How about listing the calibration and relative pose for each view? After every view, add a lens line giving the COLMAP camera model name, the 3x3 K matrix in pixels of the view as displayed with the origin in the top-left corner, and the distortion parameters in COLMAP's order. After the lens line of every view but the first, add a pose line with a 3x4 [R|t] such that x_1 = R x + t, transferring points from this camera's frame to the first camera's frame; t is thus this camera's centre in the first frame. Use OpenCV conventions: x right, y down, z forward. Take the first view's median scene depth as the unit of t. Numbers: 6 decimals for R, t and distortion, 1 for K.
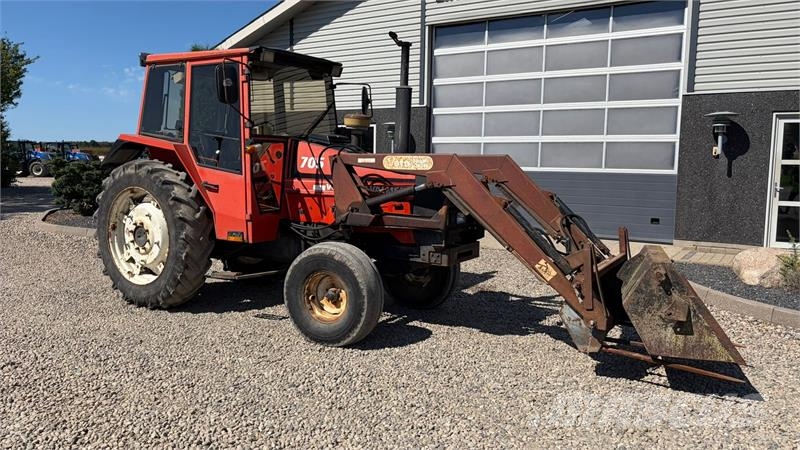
lens RADIAL K [[606.8, 0, 405.0], [0, 606.8, 223.6], [0, 0, 1]] dist [0.046963, -0.051969]
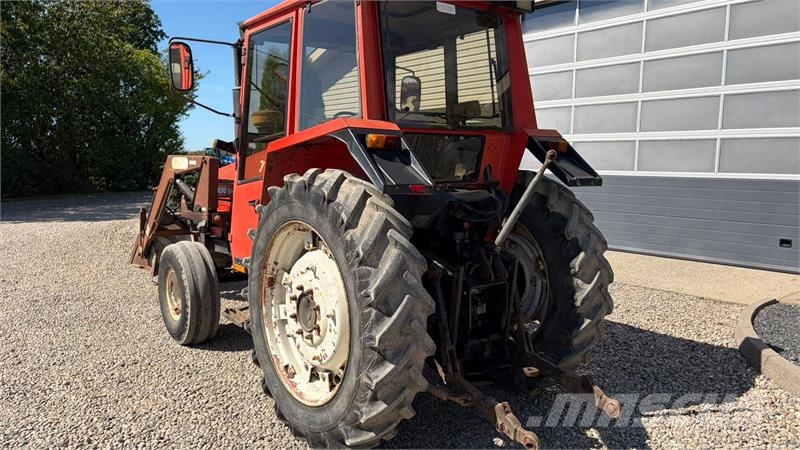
lens RADIAL K [[606.8, 0, 401.1], [0, 606.8, 228.5], [0, 0, 1]] dist [0.046963, -0.051969]
pose [[0.952255, 0.027445, -0.304068, 0.323382], [-0.026432, 0.999623, 0.007447, -0.025721], [0.304158, 0.000946, 0.952621, 0.241636]]
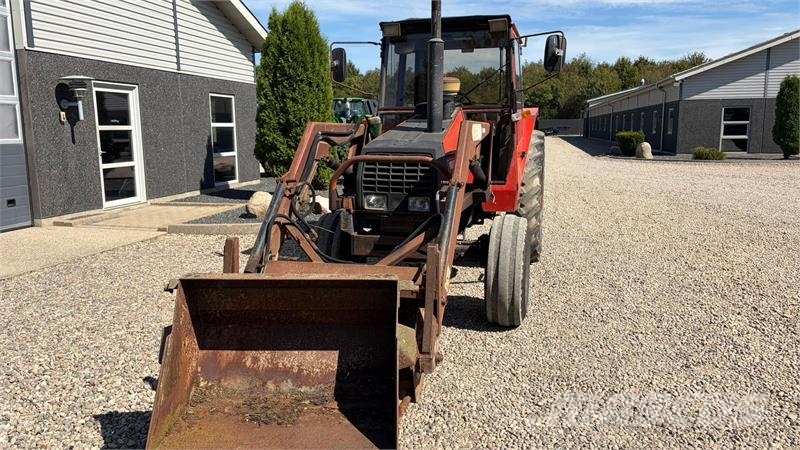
lens RADIAL K [[604.5, 0, 406.2], [0, 604.5, 222.6], [0, 0, 1]] dist [0.012469, -0.013209]
pose [[-0.346160, -0.156208, 0.925080, -0.883899], [0.096702, 0.974848, 0.200797, -0.152269], [-0.933179, 0.158964, -0.322348, 1.328305]]
